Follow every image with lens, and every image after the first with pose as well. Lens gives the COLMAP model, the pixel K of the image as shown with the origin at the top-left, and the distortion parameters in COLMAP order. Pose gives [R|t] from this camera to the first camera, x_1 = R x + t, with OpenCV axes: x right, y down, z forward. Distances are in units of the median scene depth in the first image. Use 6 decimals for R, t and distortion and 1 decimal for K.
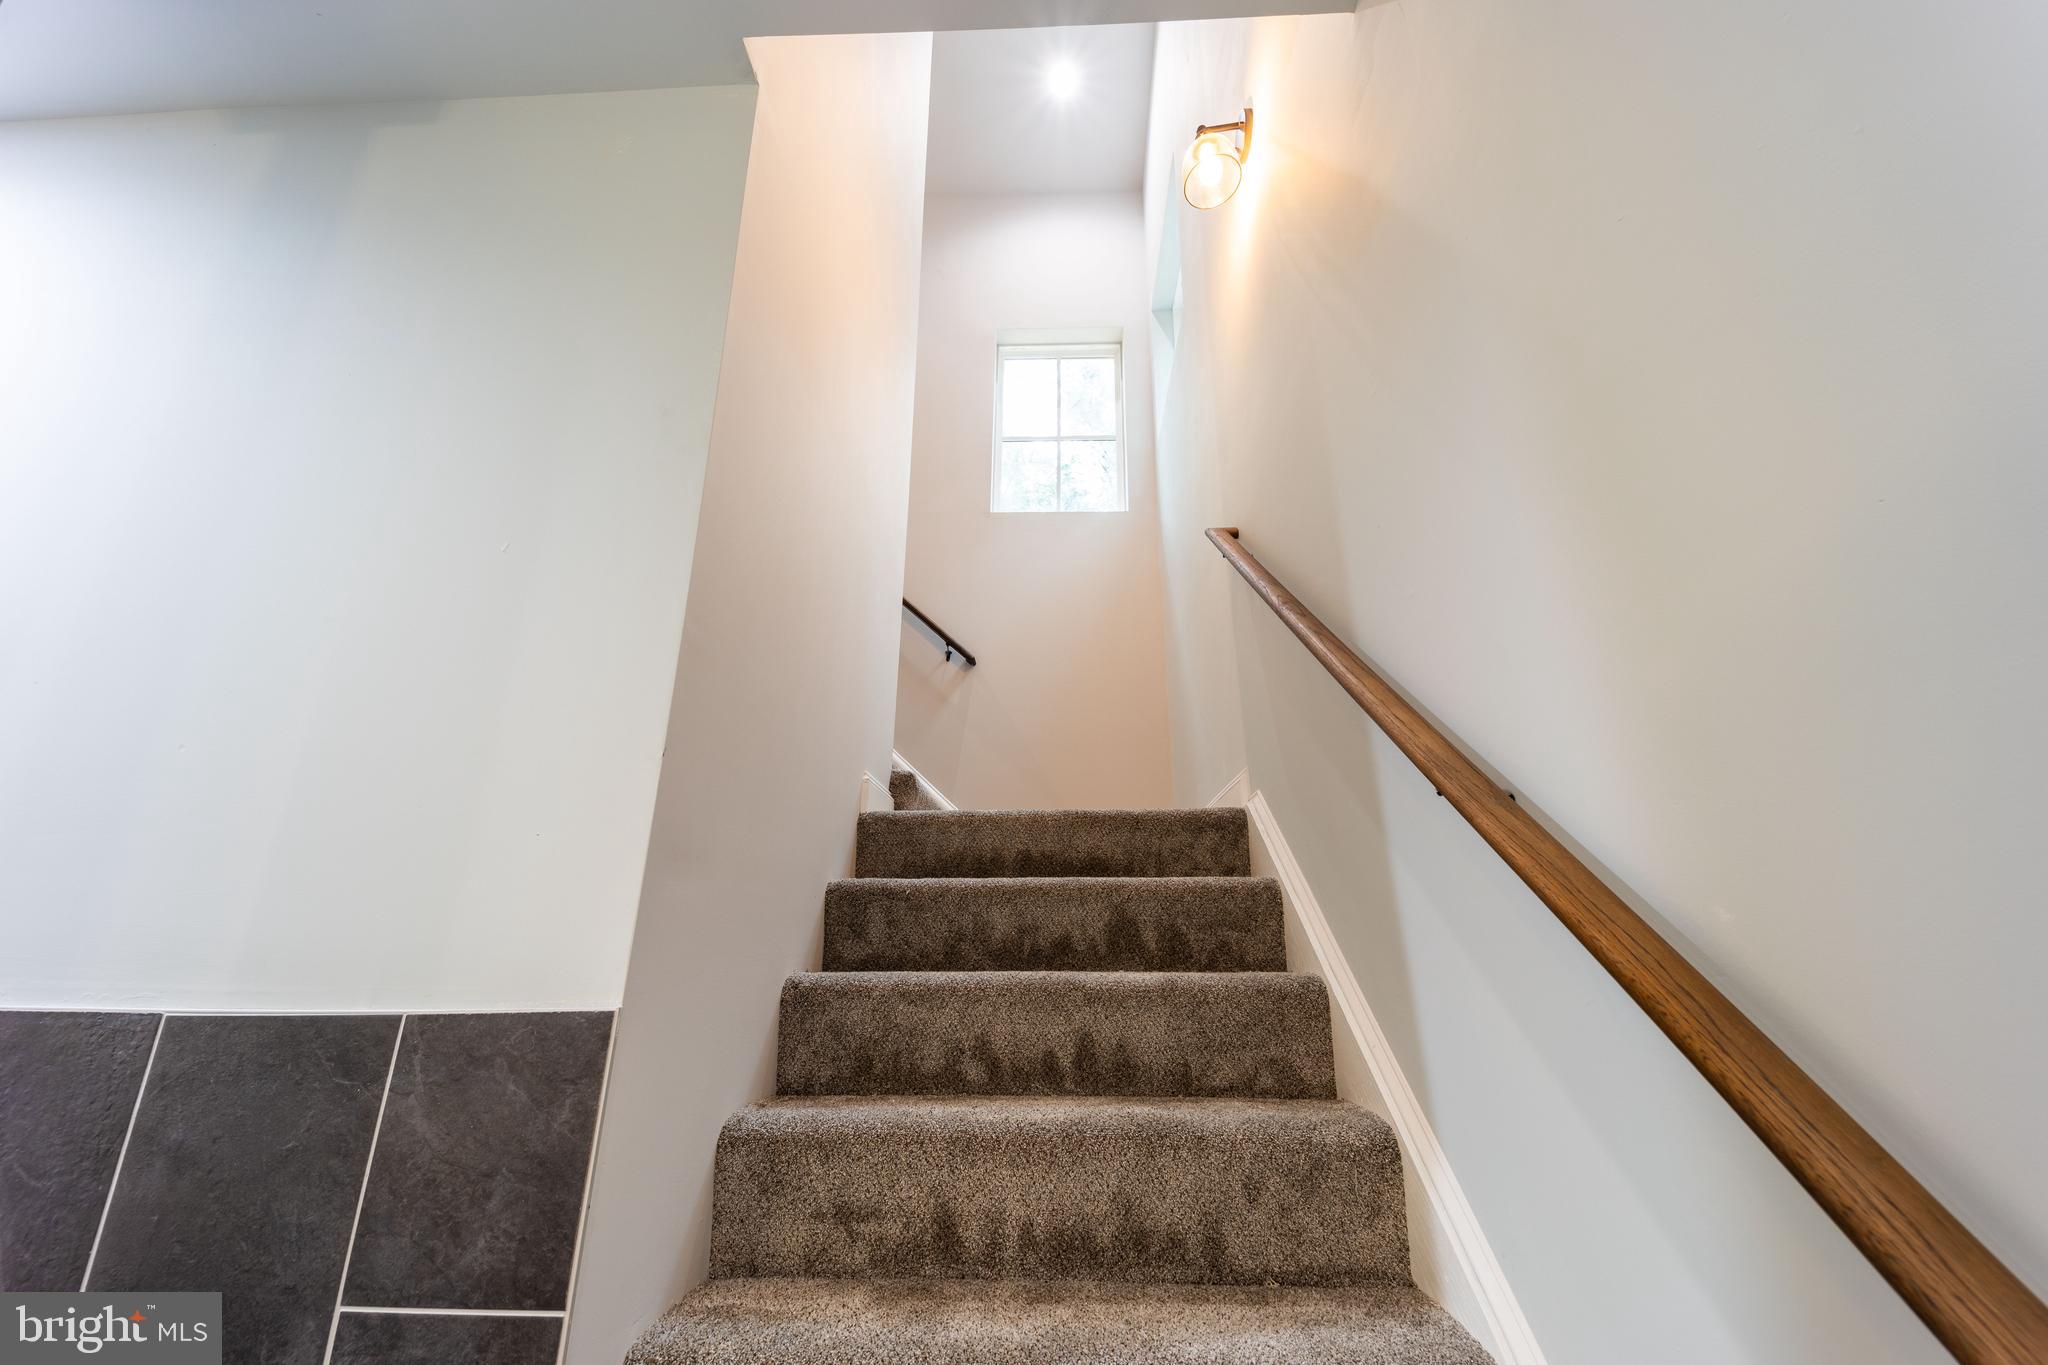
lens RADIAL K [[788.8, 0, 1021.5], [0, 788.8, 681.7], [0, 0, 1]] dist [0.078791, -0.036295]
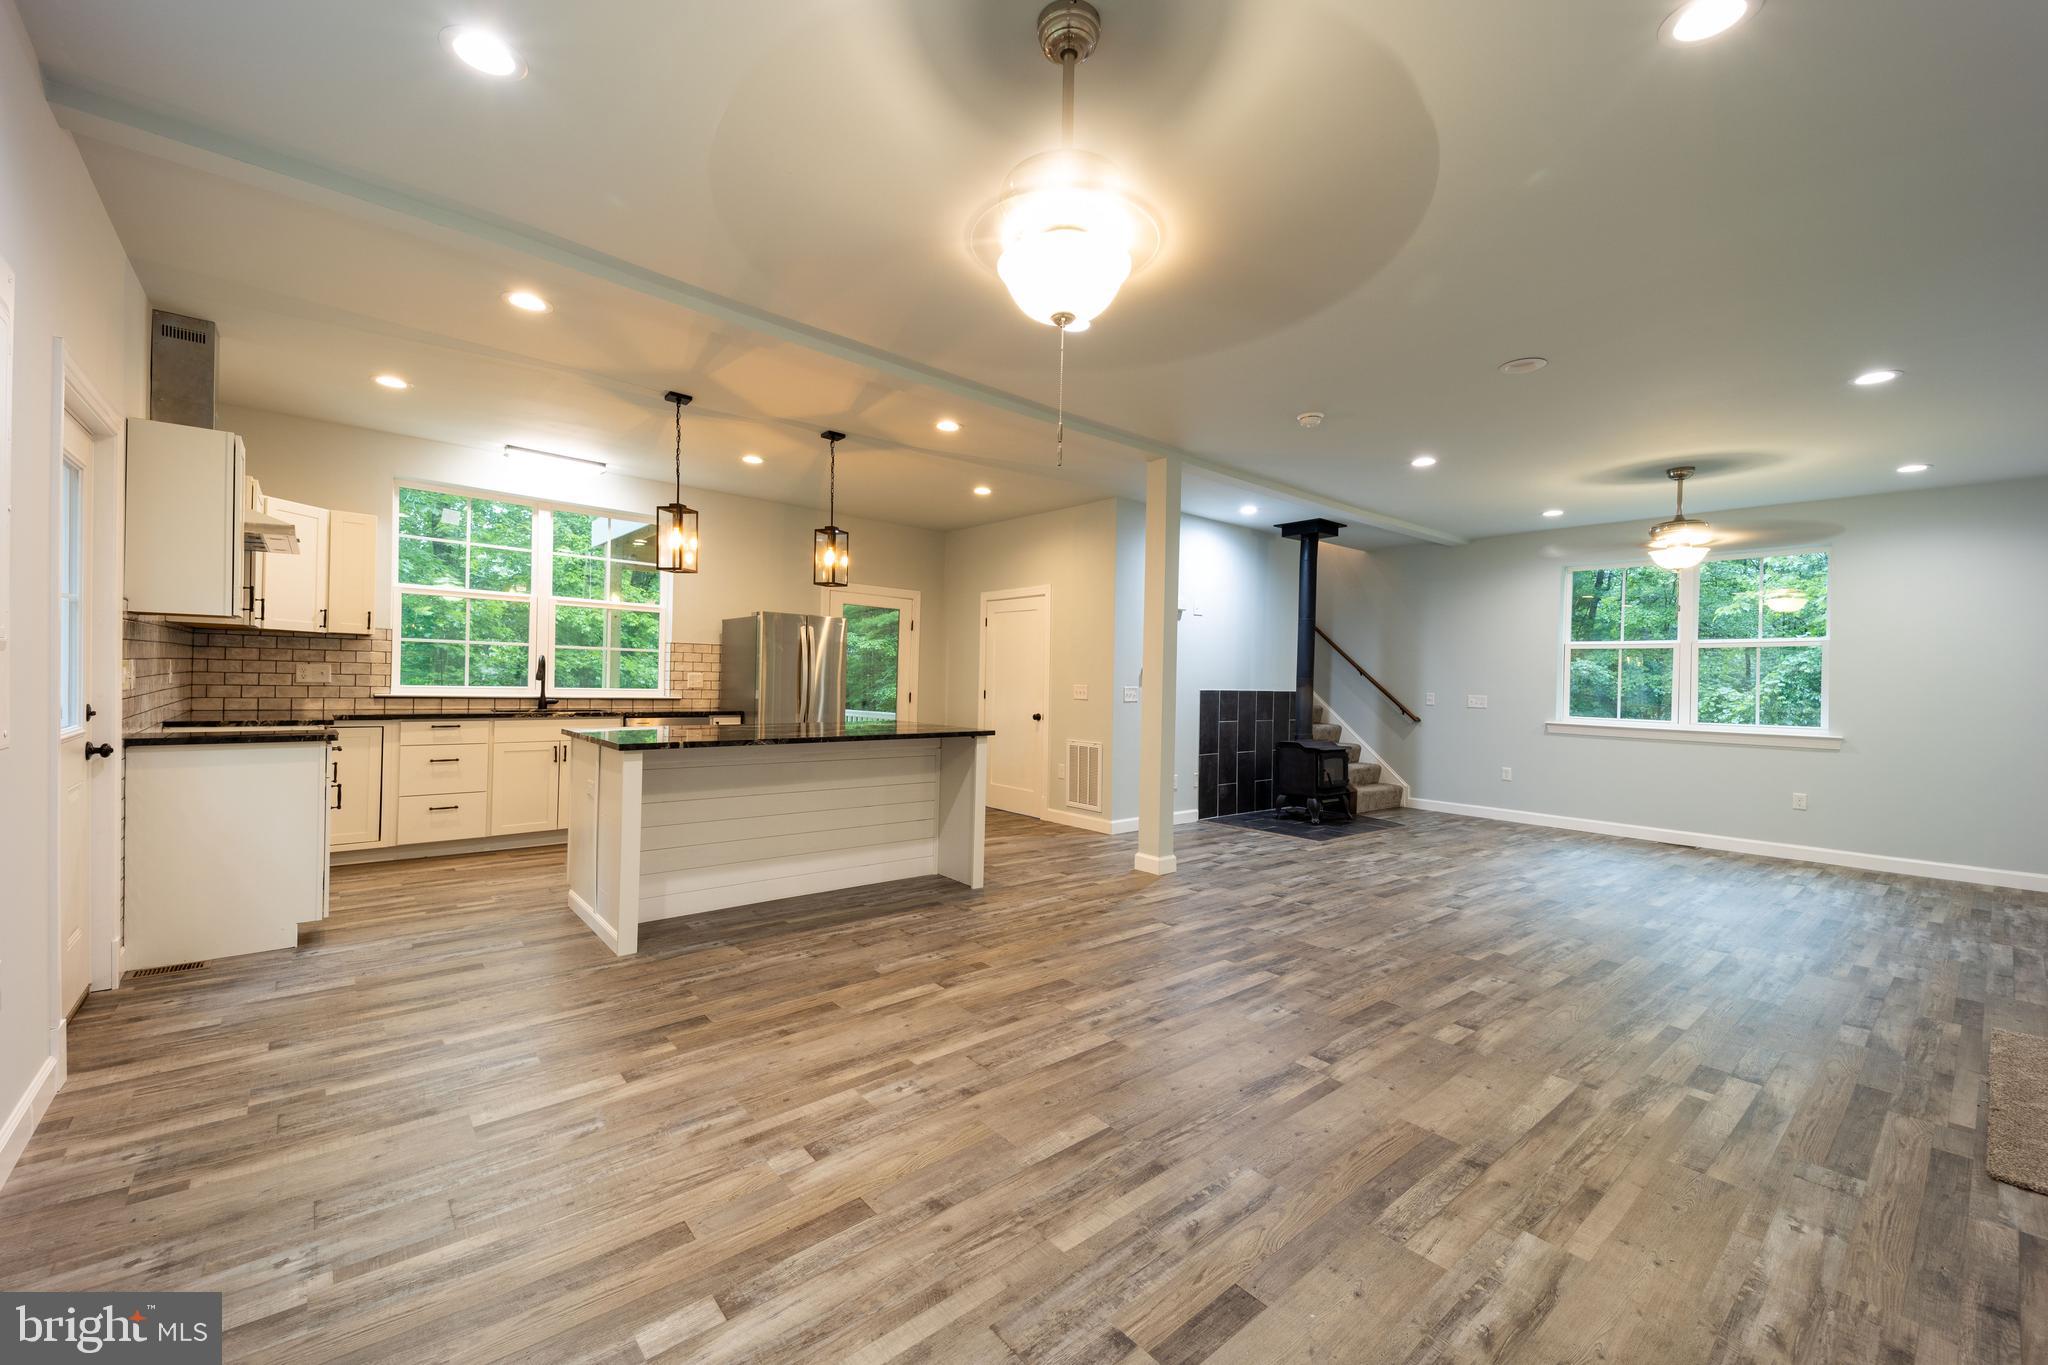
lens RADIAL K [[806.4, 0, 1021.7], [0, 806.4, 682.3], [0, 0, 1]] dist [0.083258, -0.038442]
pose [[0.734534, 0.010532, 0.678490, -5.539192], [-0.242442, 0.937957, 0.247908, -0.718289], [-0.633784, -0.346591, 0.691515, -1.979682]]
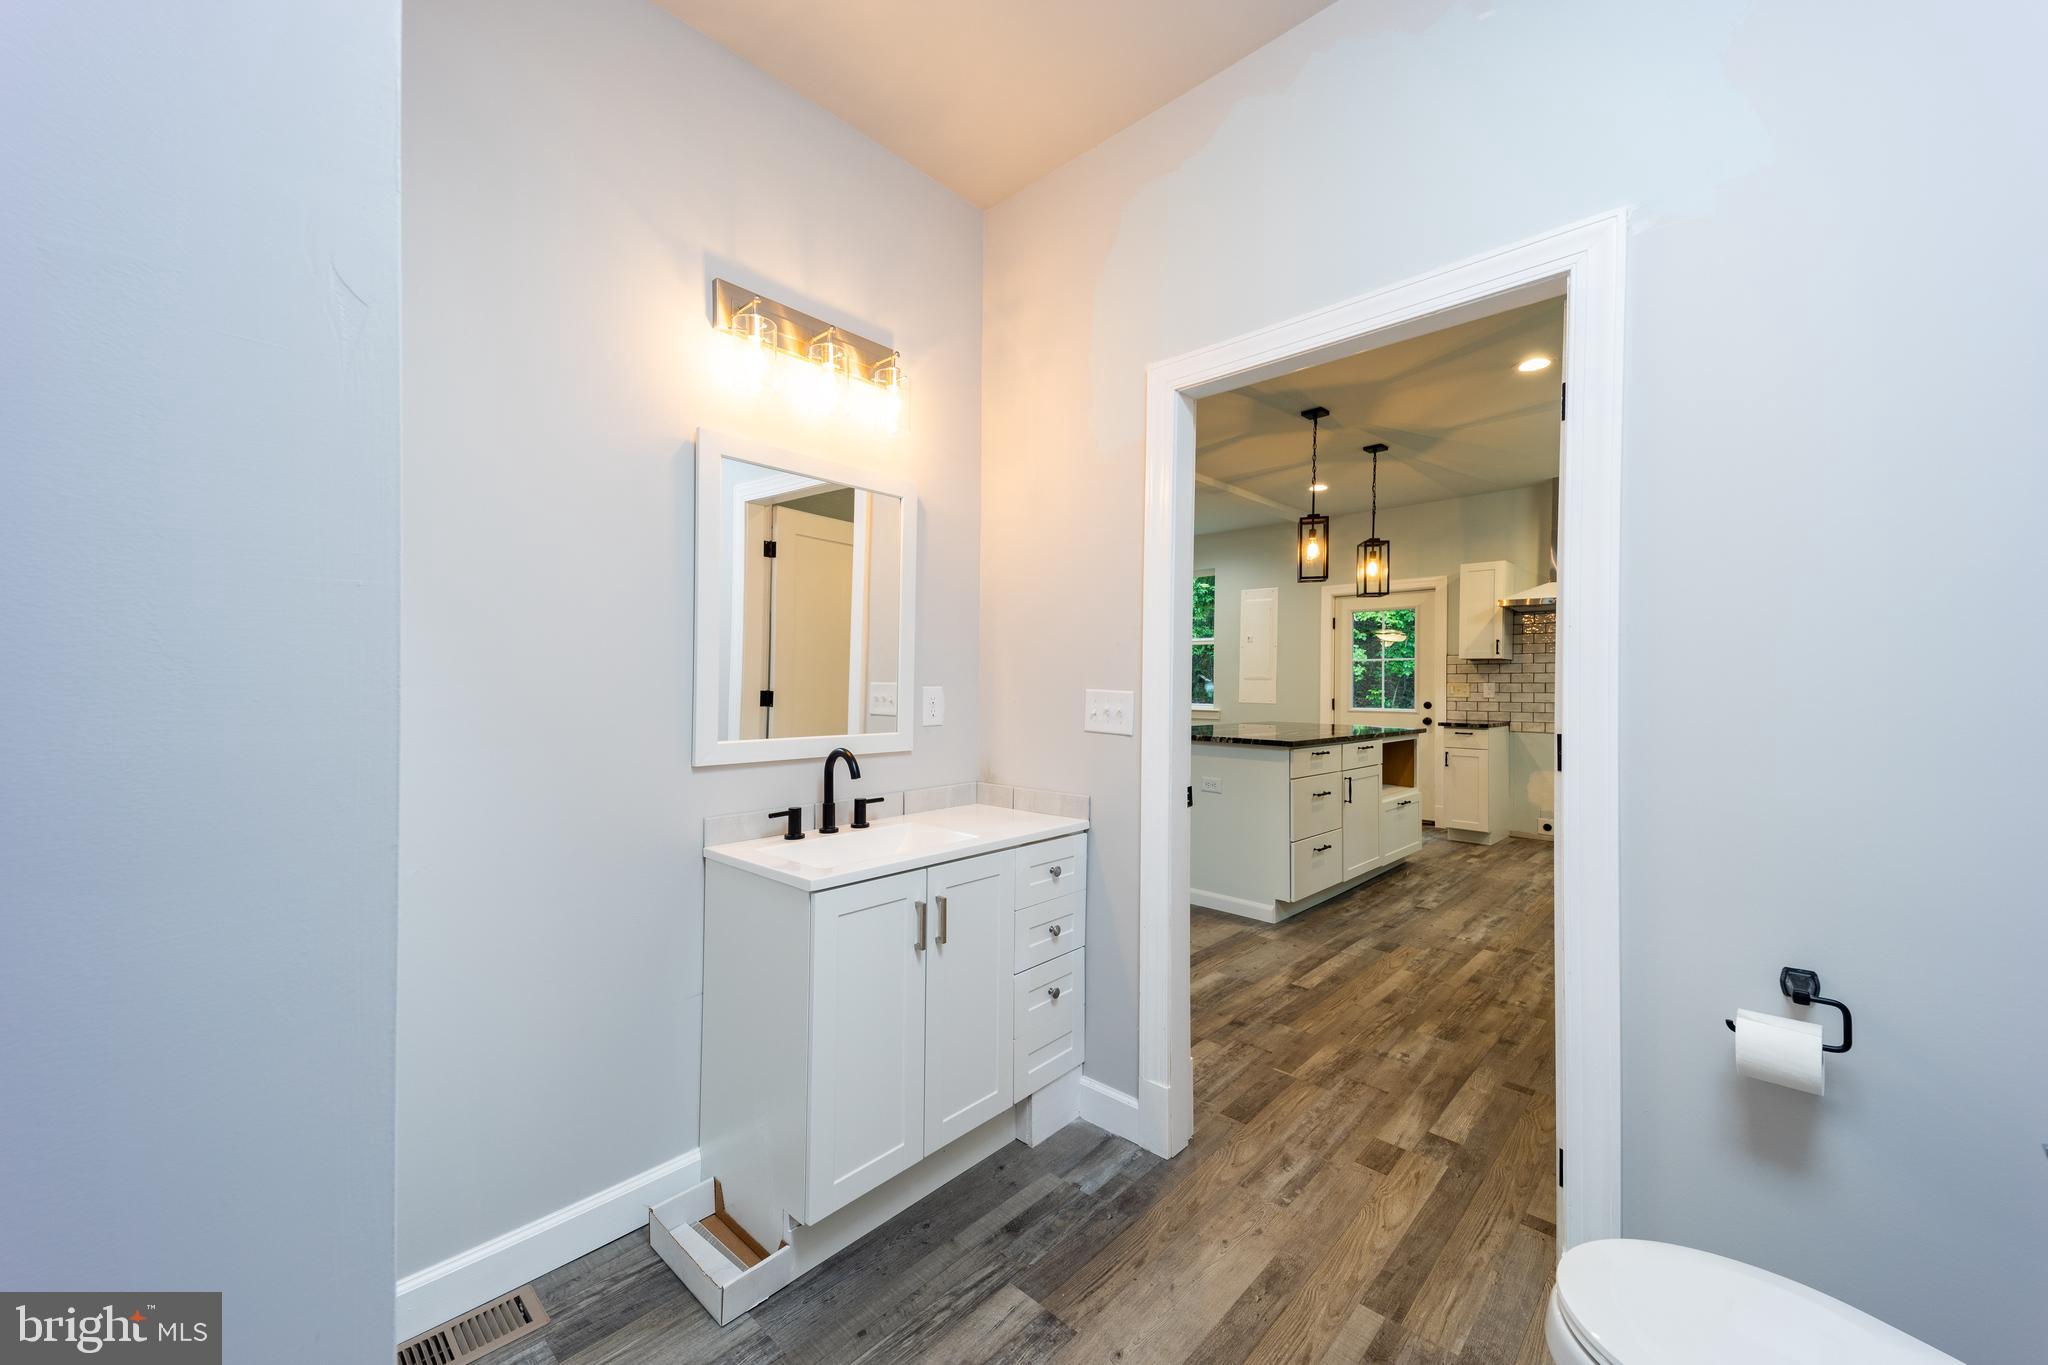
lens RADIAL K [[784.4, 0, 1021.5], [0, 784.4, 682.2], [0, 0, 1]] dist [0.081012, -0.036391]
pose [[-0.652687, -0.008658, -0.757578, -0.884181], [0.240328, 0.945927, -0.217864, 0.678886], [0.718499, -0.324265, -0.615314, 1.925213]]
